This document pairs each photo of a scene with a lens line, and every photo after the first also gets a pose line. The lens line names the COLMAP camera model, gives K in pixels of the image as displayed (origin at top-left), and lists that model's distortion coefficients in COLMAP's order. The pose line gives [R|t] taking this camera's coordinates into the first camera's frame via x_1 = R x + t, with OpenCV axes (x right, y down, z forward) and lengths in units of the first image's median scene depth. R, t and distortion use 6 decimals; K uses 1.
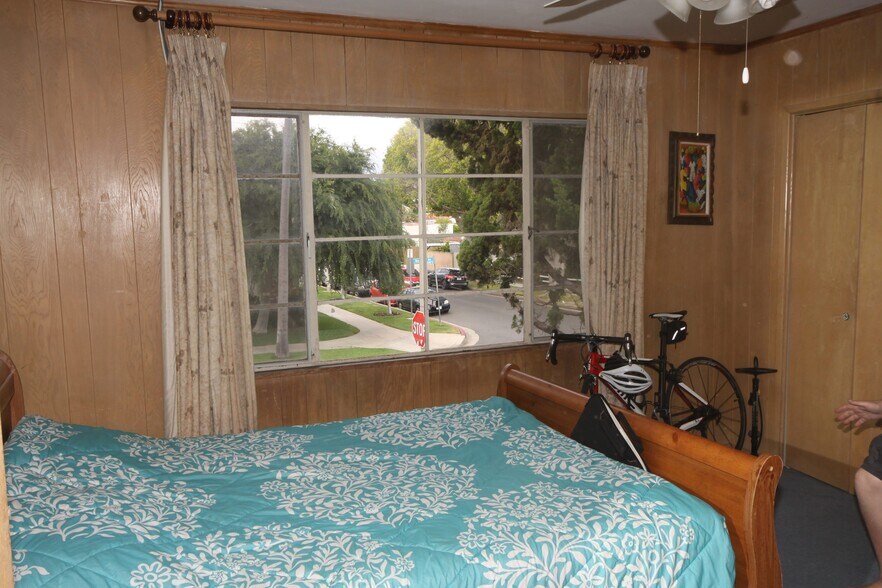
lens RADIAL K [[756.2, 0, 441.0], [0, 756.2, 294.0], [0, 0, 1]] dist [0.007577, 0.016478]
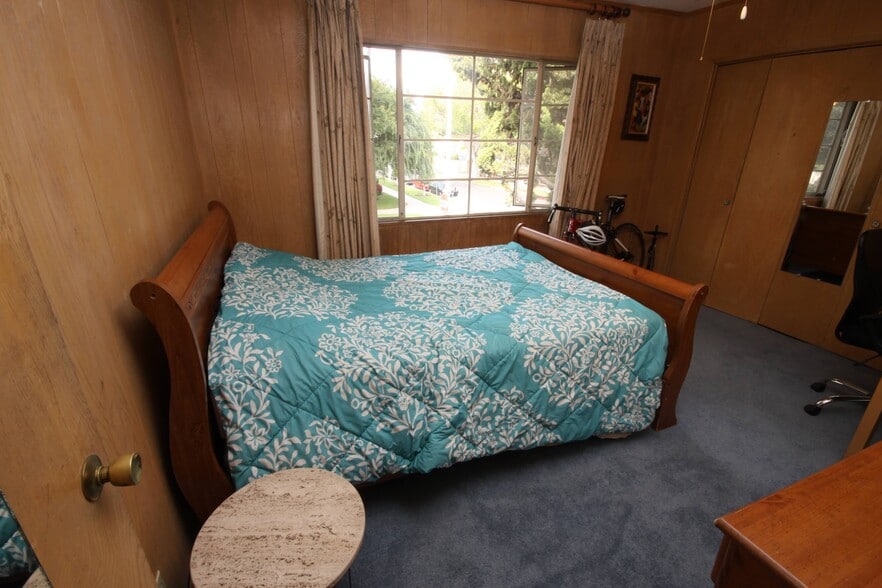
lens RADIAL K [[407.5, 0, 439.3], [0, 407.5, 305.5], [0, 0, 1]] dist [-0.015146, -0.000087]
pose [[0.999016, 0.041413, -0.015881, -0.087490], [-0.035220, 0.958329, 0.283487, 0.024517], [0.026959, -0.282649, 0.958844, 0.120151]]
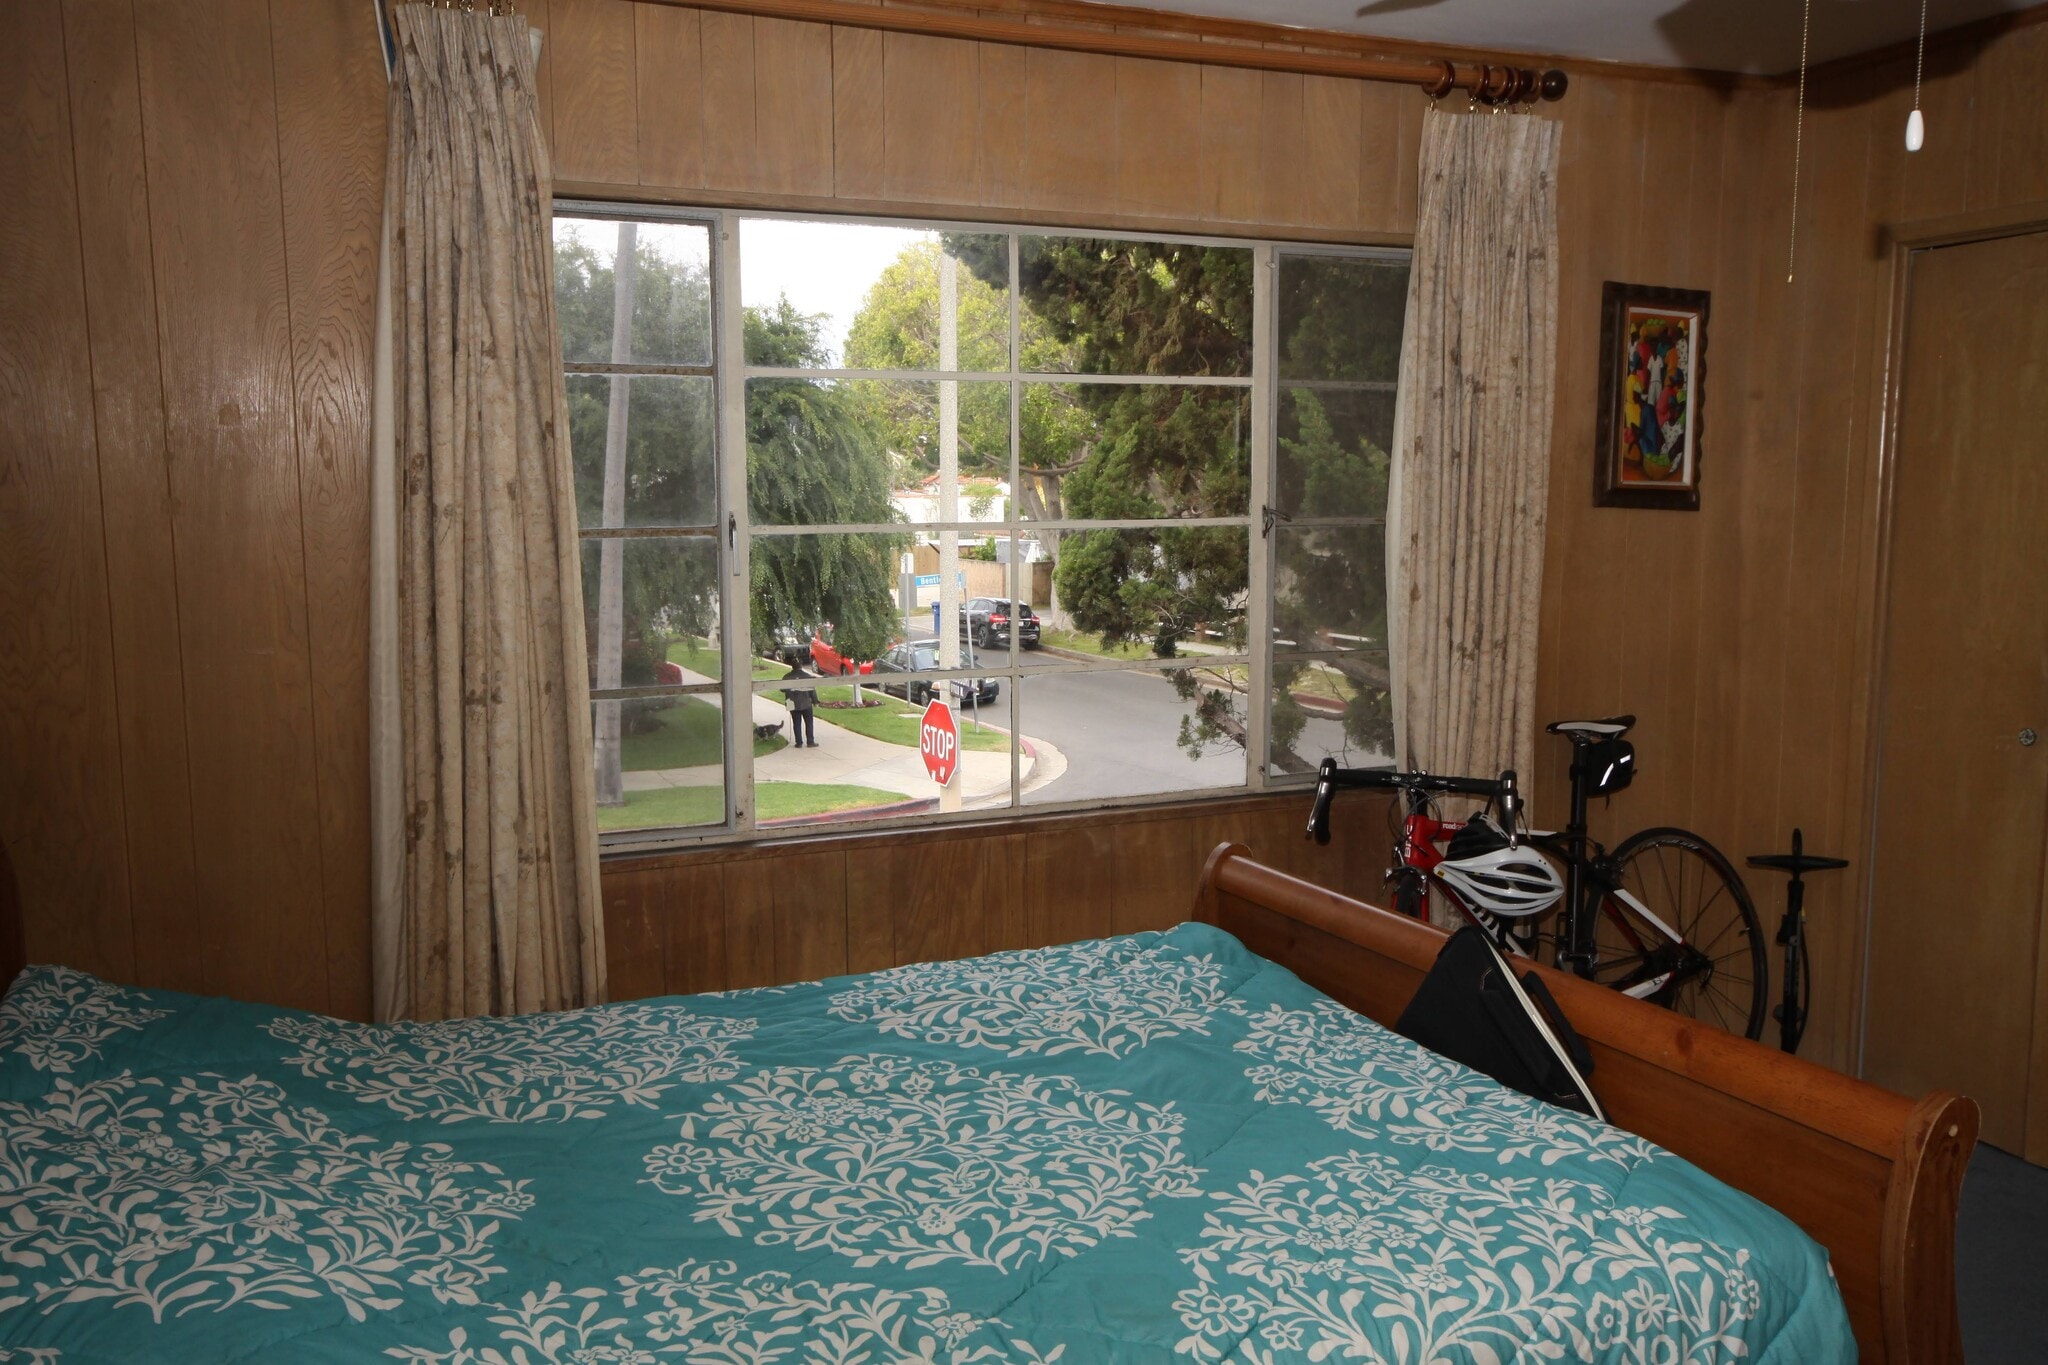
lens RADIAL K [[1755.9, 0, 1024.0], [0, 1755.9, 682.5], [0, 0, 1]] dist [0.007577, 0.016478]
pose [[0.999397, 0.014805, 0.031401, -0.065685], [-0.015229, 0.999795, 0.013308, -0.006573], [-0.031197, -0.013778, 0.999418, 0.077388]]
